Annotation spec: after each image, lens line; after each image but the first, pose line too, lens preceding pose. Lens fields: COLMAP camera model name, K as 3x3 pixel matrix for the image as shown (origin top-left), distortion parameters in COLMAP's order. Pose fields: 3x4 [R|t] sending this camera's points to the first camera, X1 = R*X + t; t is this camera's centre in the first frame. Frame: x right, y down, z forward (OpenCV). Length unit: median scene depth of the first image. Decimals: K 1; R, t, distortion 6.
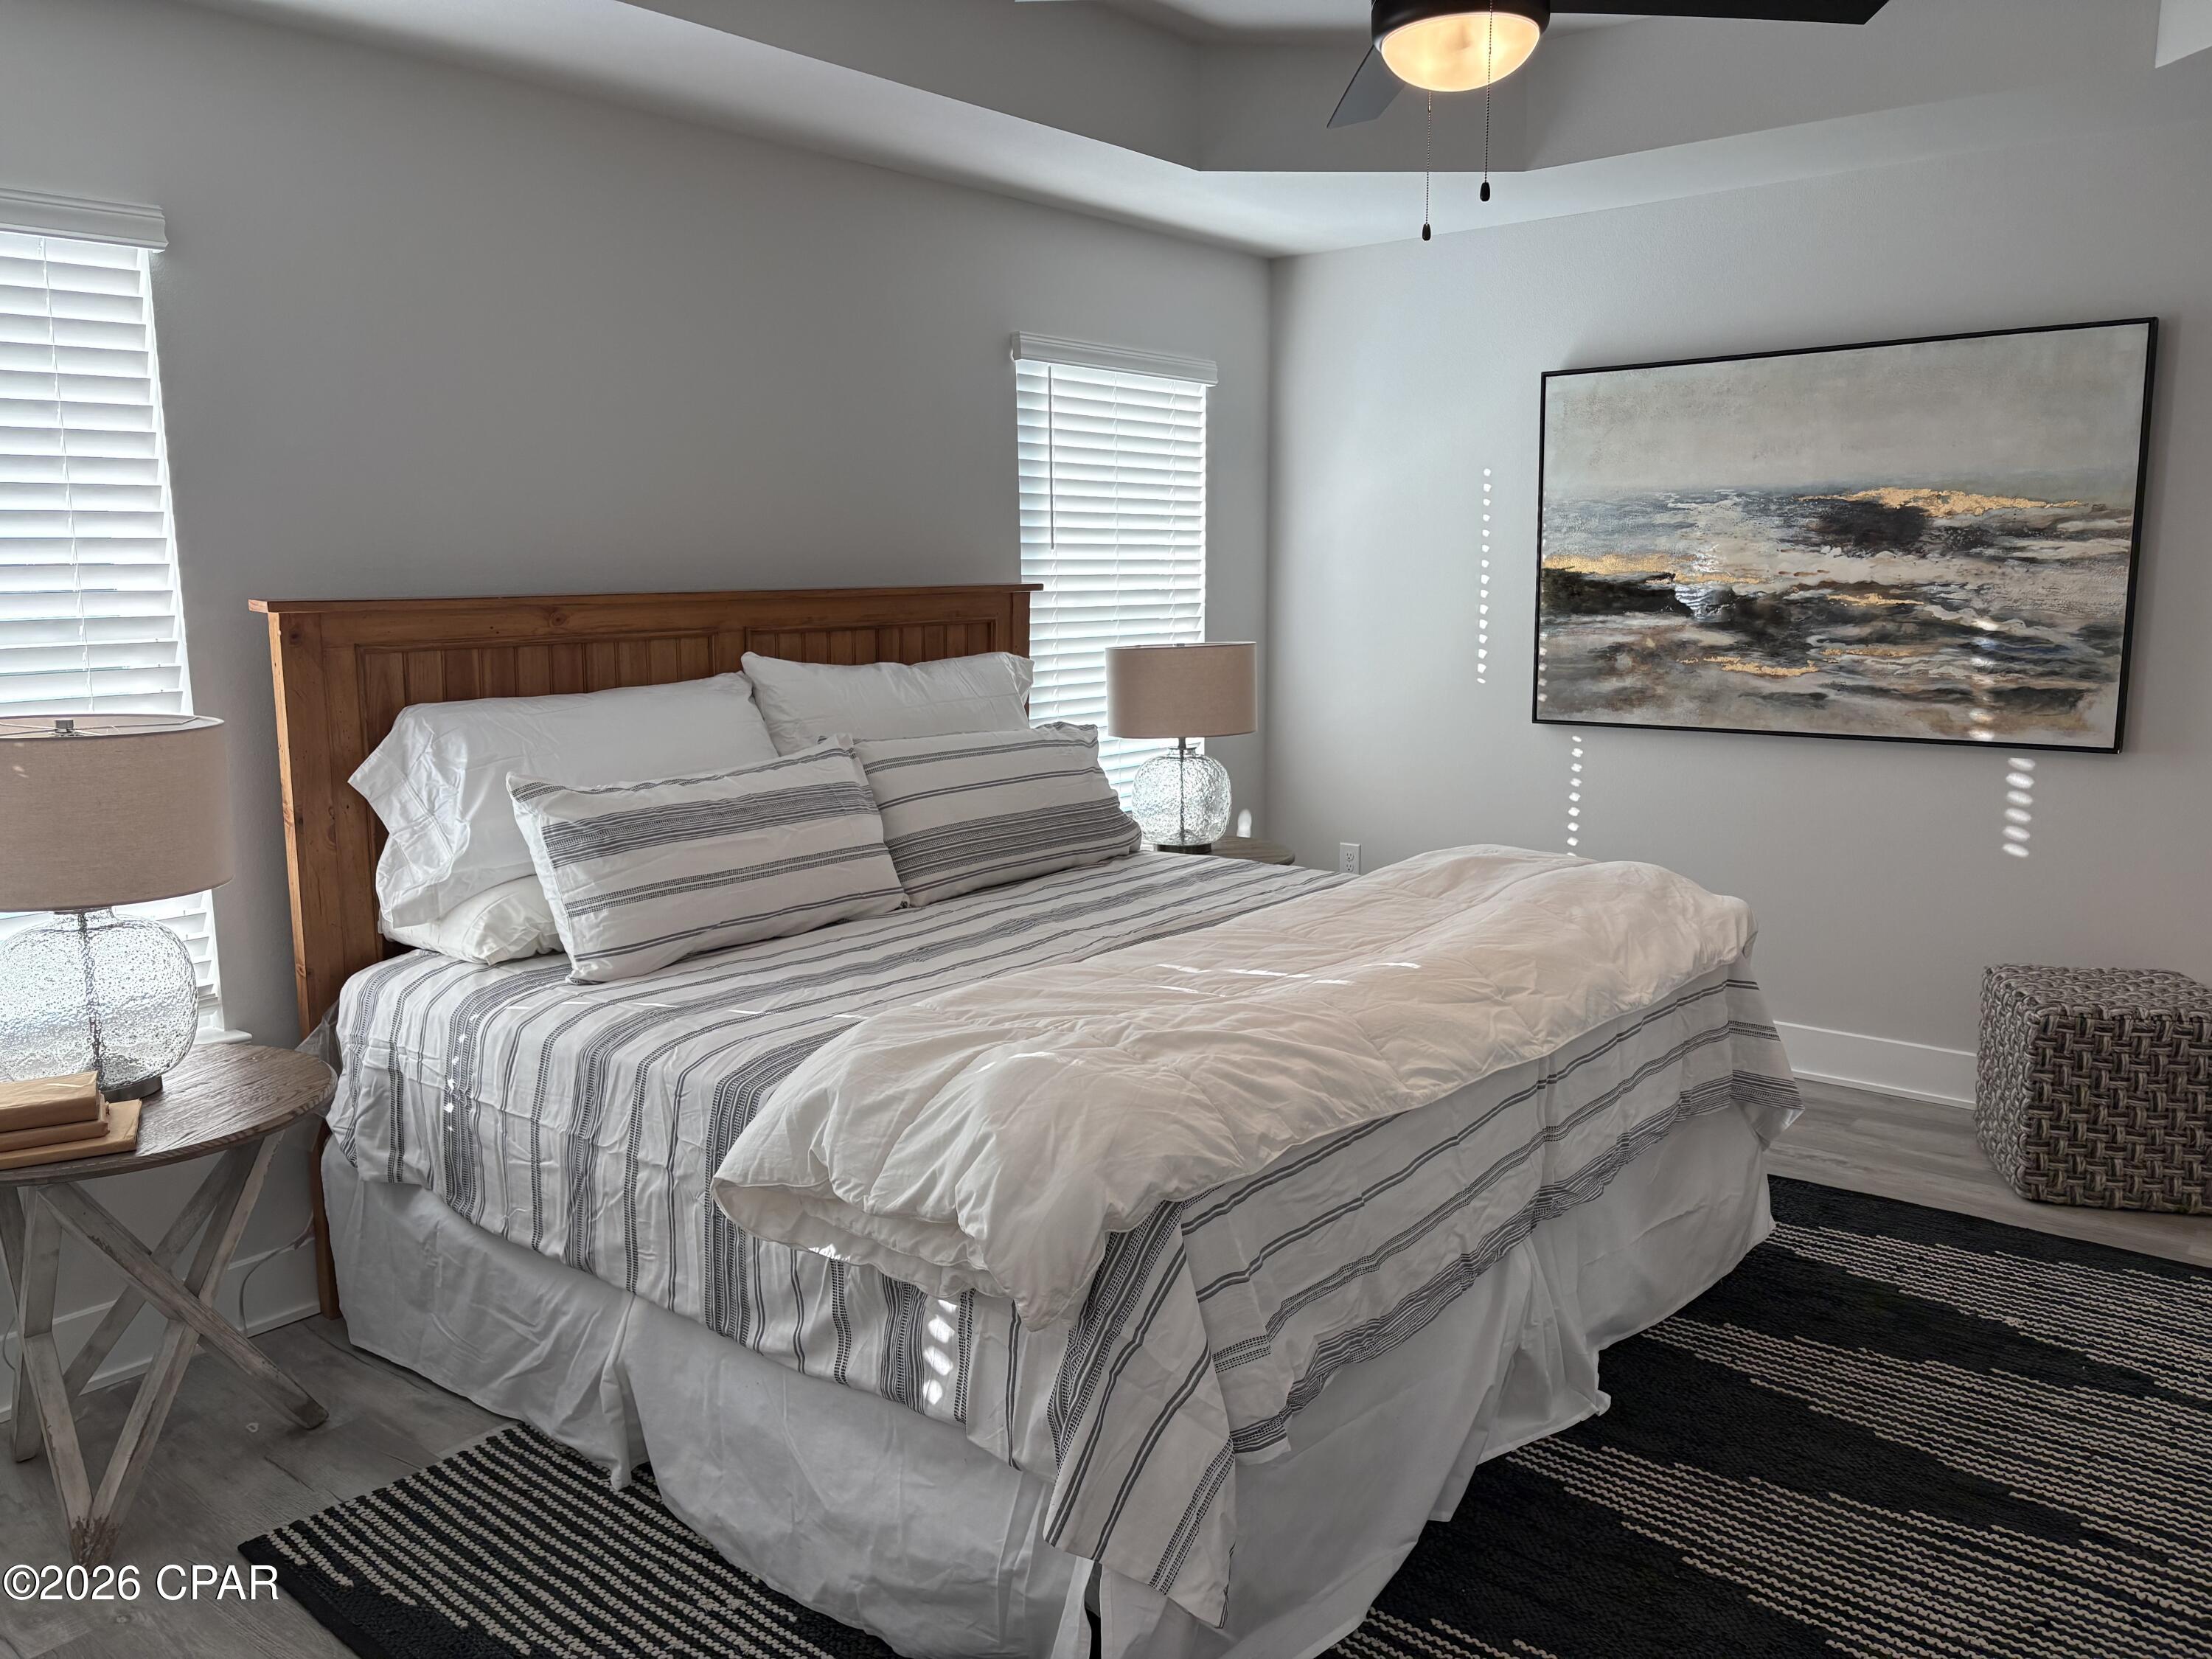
lens RADIAL K [[1652.6, 0, 1102.5], [0, 1652.6, 822.3], [0, 0, 1]] dist [0.008301, -0.005620]
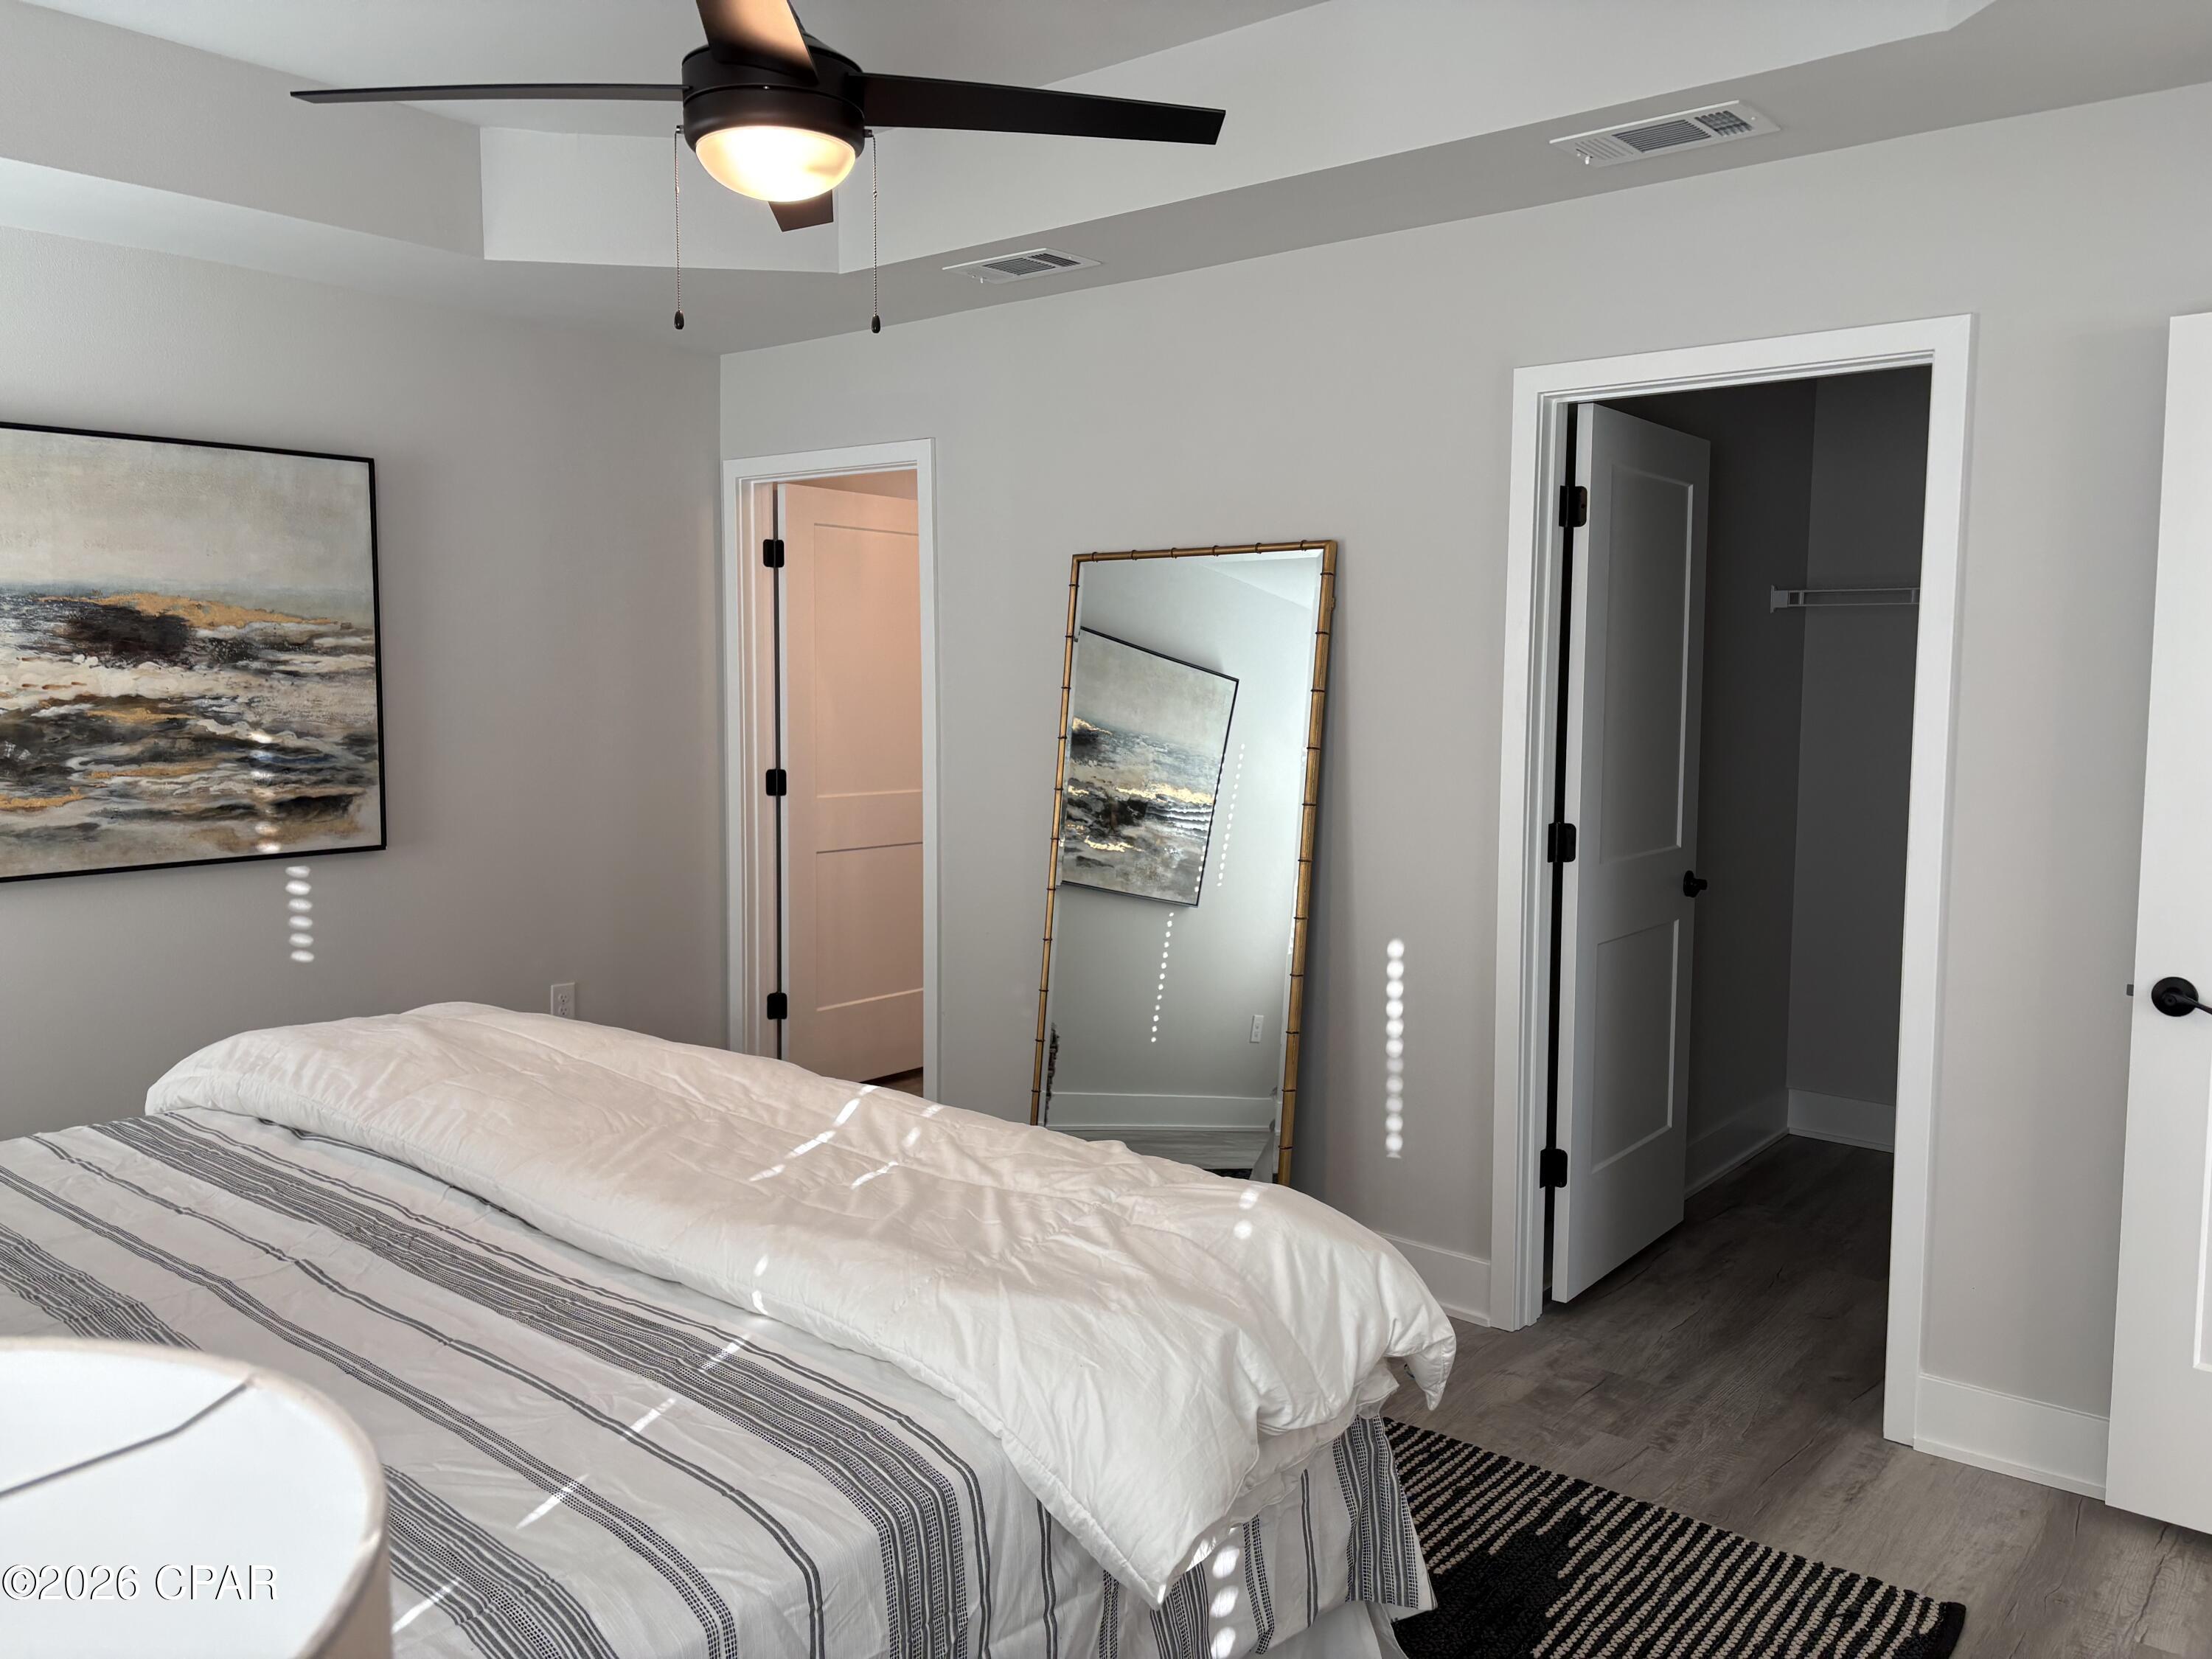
lens RADIAL K [[1652.6, 0, 1102.0], [0, 1652.6, 821.3], [0, 0, 1]] dist [0.008301, -0.005620]
pose [[-0.006208, -0.082396, 0.996580, -0.460537], [0.148146, 0.985526, 0.082405, -0.076511], [-0.988946, 0.148151, 0.006088, 0.499973]]
